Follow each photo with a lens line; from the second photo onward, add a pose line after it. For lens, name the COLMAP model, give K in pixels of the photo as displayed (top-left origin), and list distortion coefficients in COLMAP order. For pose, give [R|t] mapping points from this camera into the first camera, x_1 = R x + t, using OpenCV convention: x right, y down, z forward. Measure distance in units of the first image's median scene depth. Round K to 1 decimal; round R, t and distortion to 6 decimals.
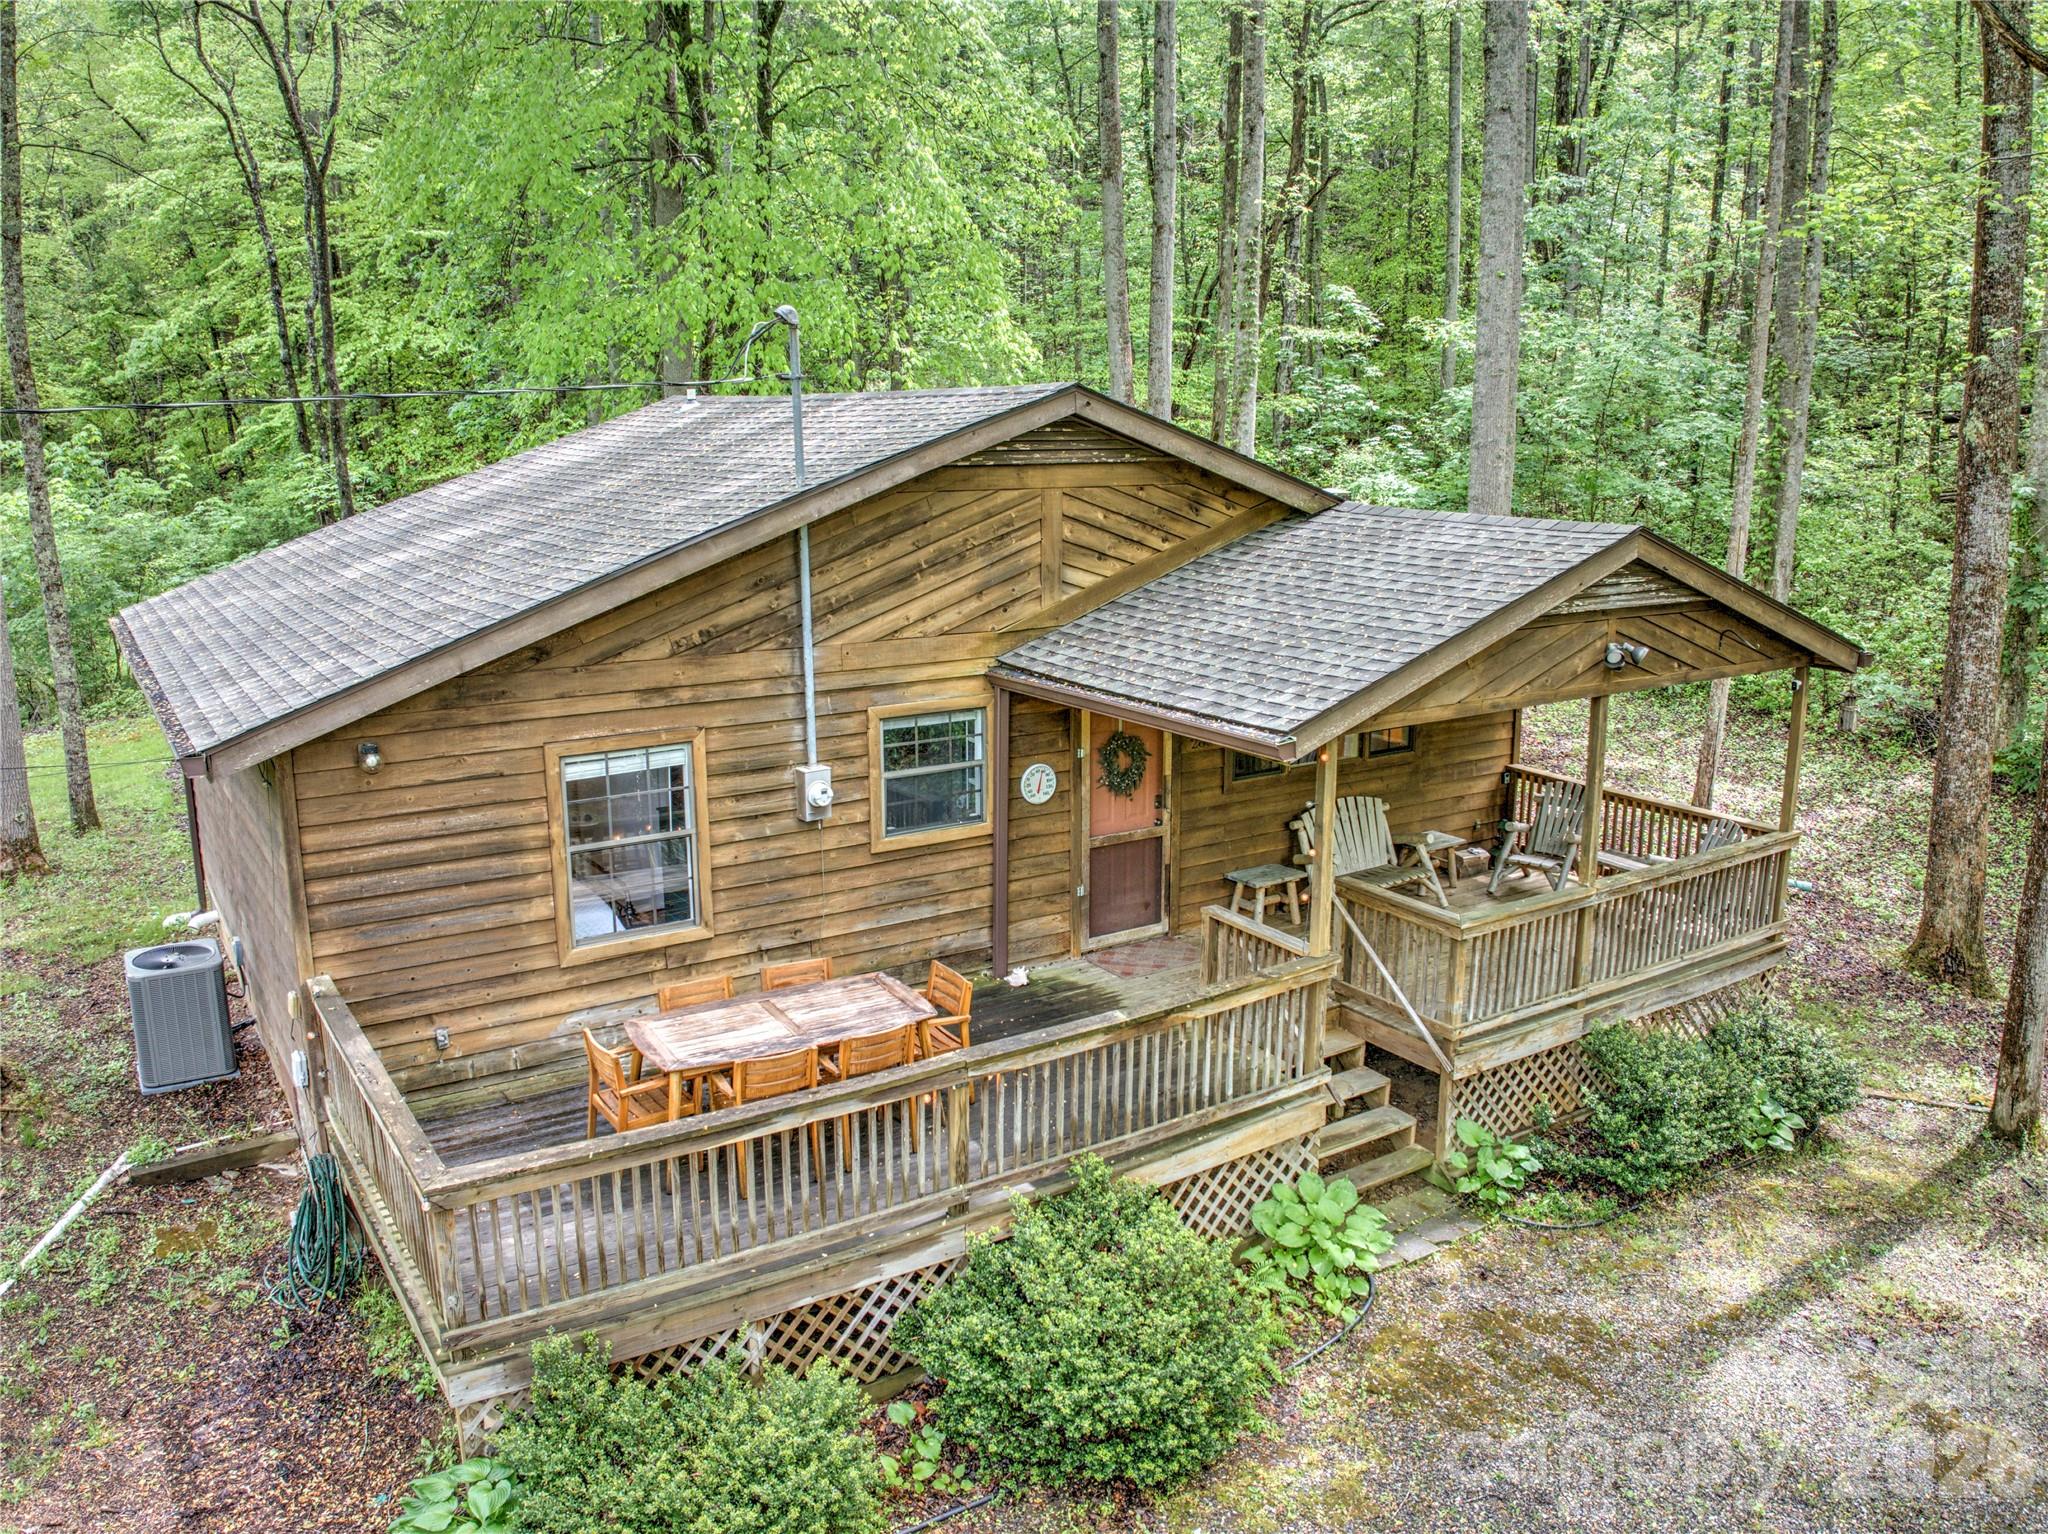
lens RADIAL K [[1580.9, 0, 1024.0], [0, 1580.9, 767.0], [0, 0, 1]] dist [-0.093911, -0.000952]
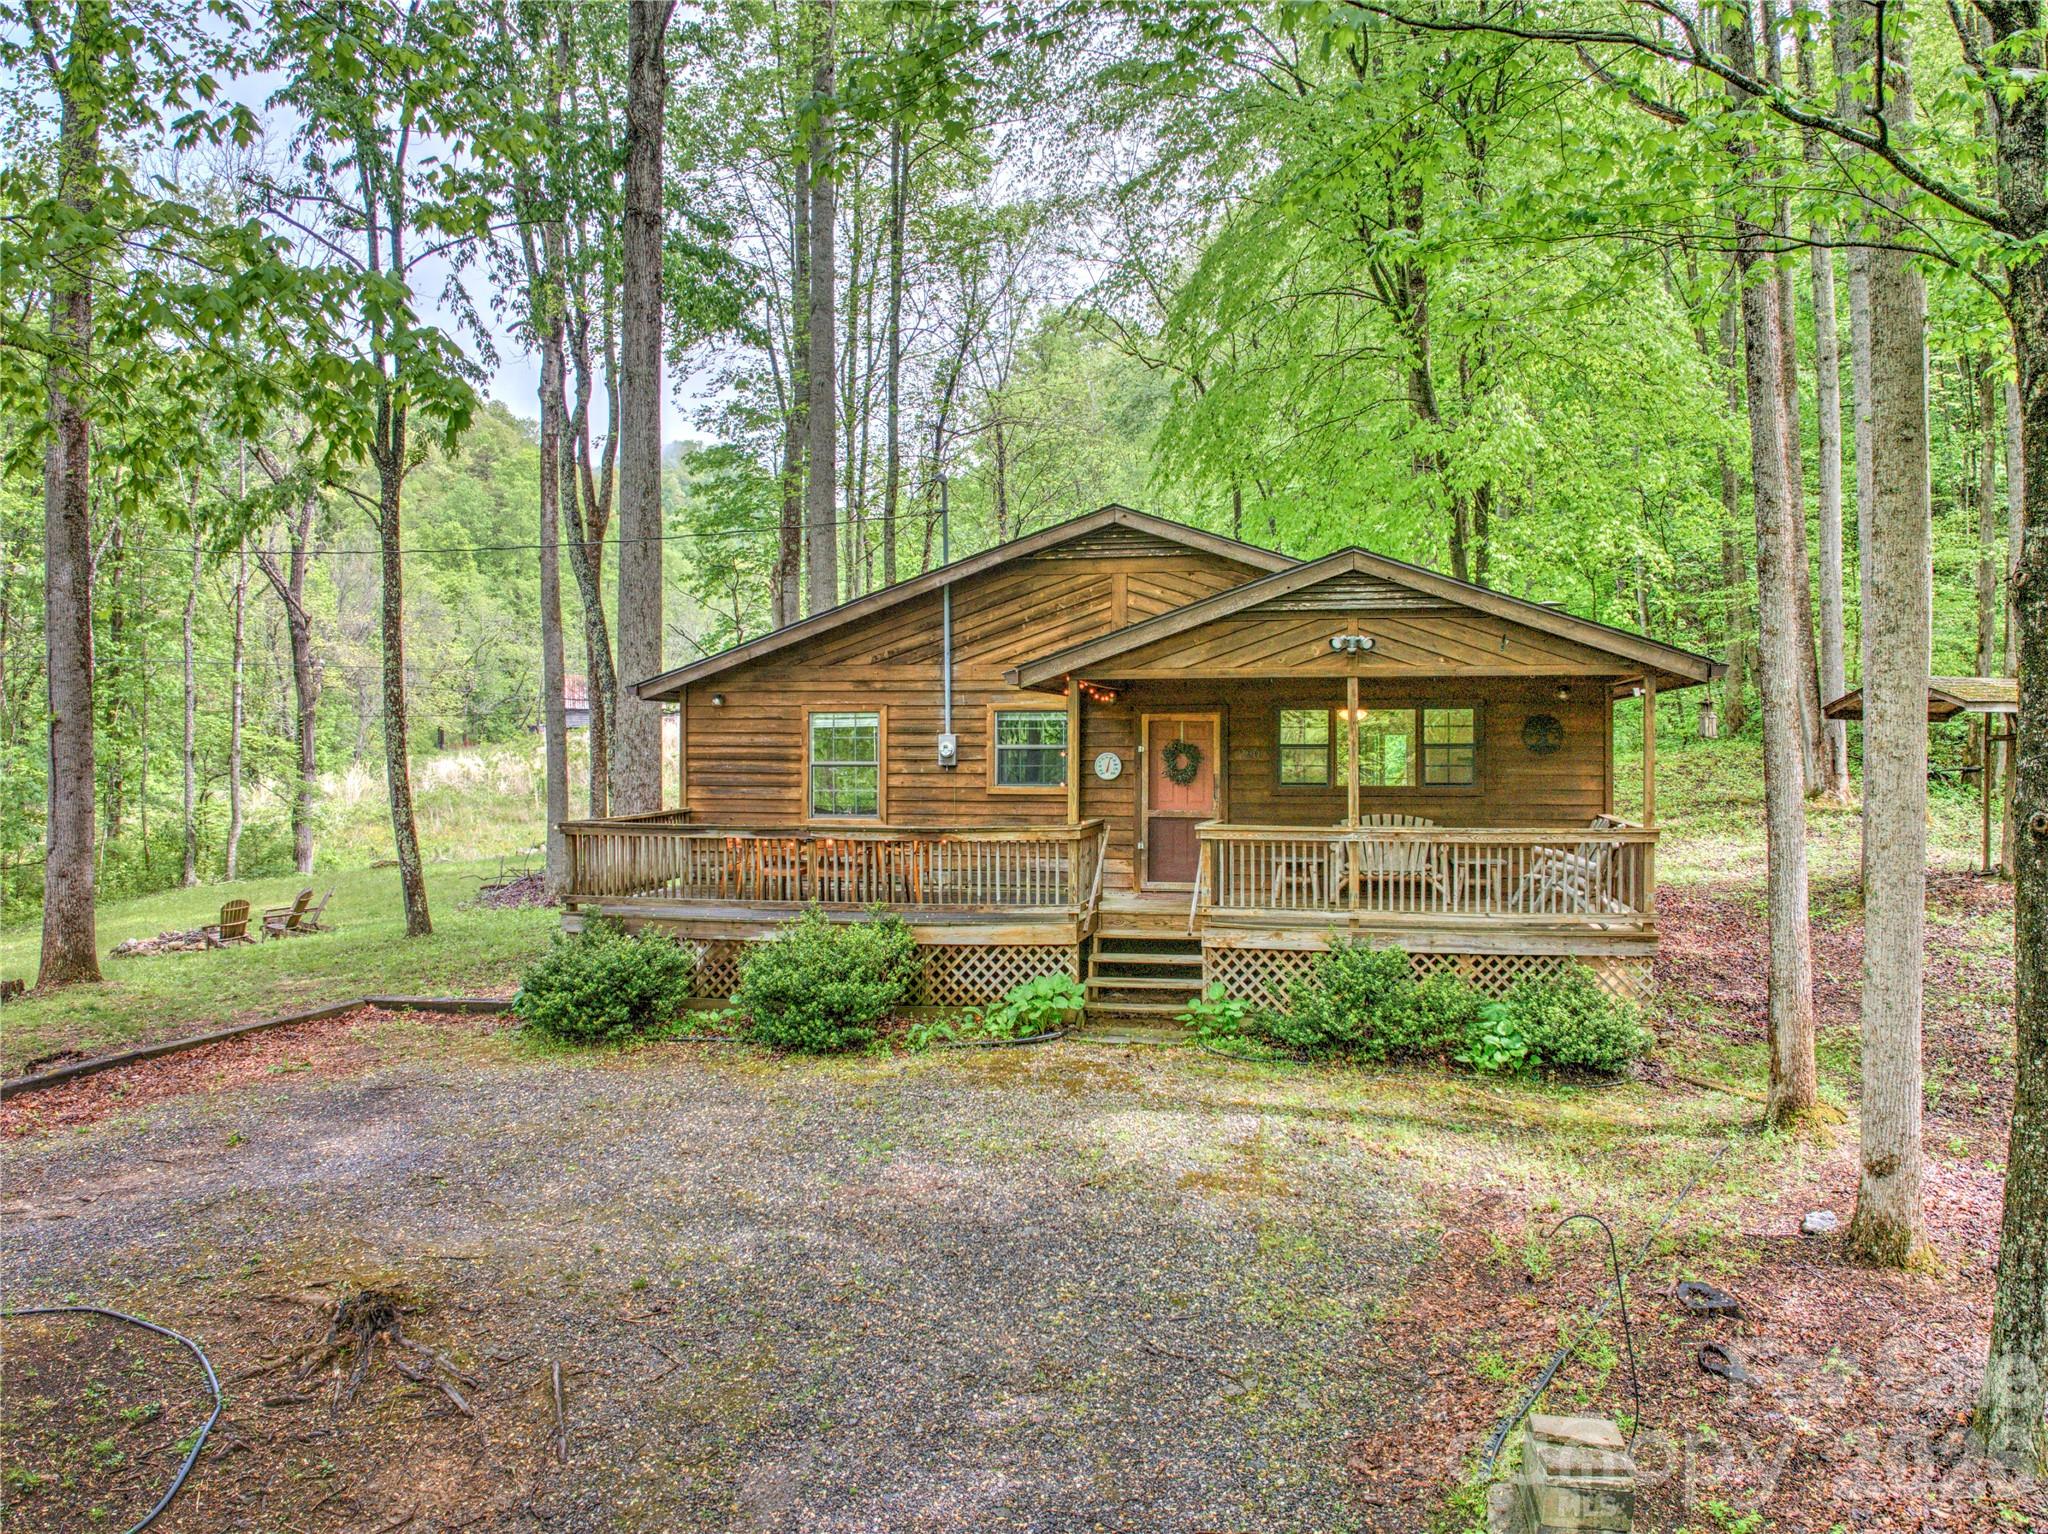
lens RADIAL K [[1580.9, 0, 1024.0], [0, 1580.9, 767.0], [0, 0, 1]] dist [-0.093911, -0.000952]
pose [[0.687293, 0.002900, -0.726375, 1.144270], [-0.159938, 0.976055, -0.147436, 0.268728], [0.708554, 0.217507, 0.671299, -0.076660]]
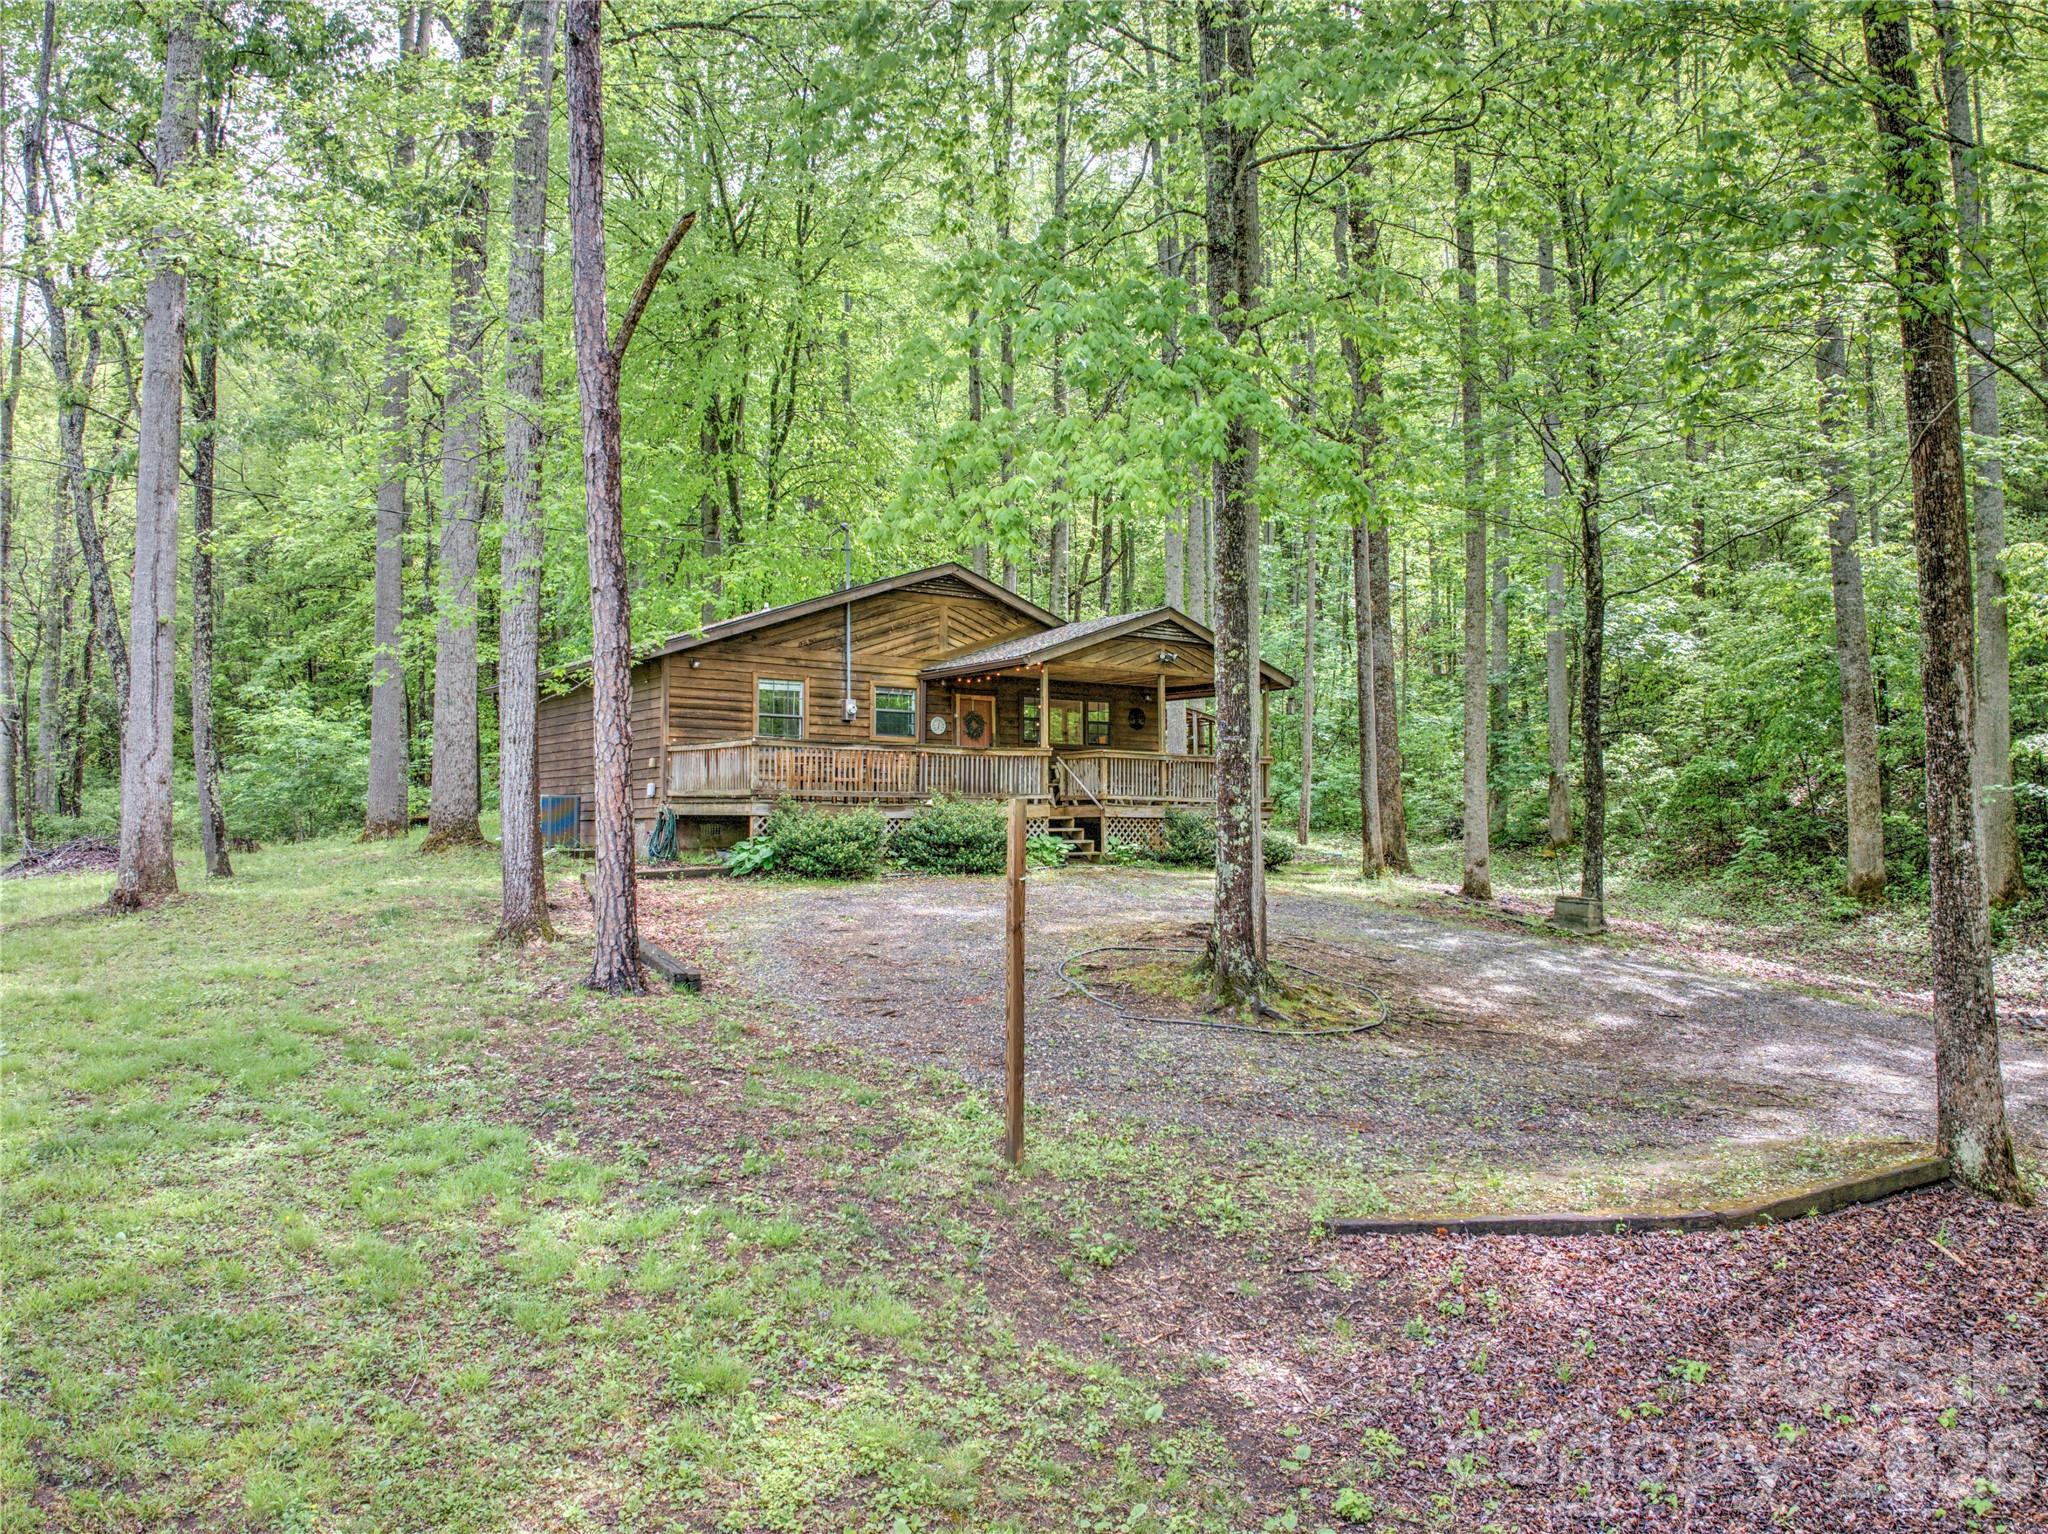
lens RADIAL K [[1580.9, 0, 1024.0], [0, 1580.9, 767.0], [0, 0, 1]] dist [-0.093911, -0.000952]
pose [[0.997973, 0.000145, 0.063634, -0.014721], [0.016840, 0.963746, -0.266290, 0.772547], [-0.061366, 0.266821, 0.961790, -1.402630]]
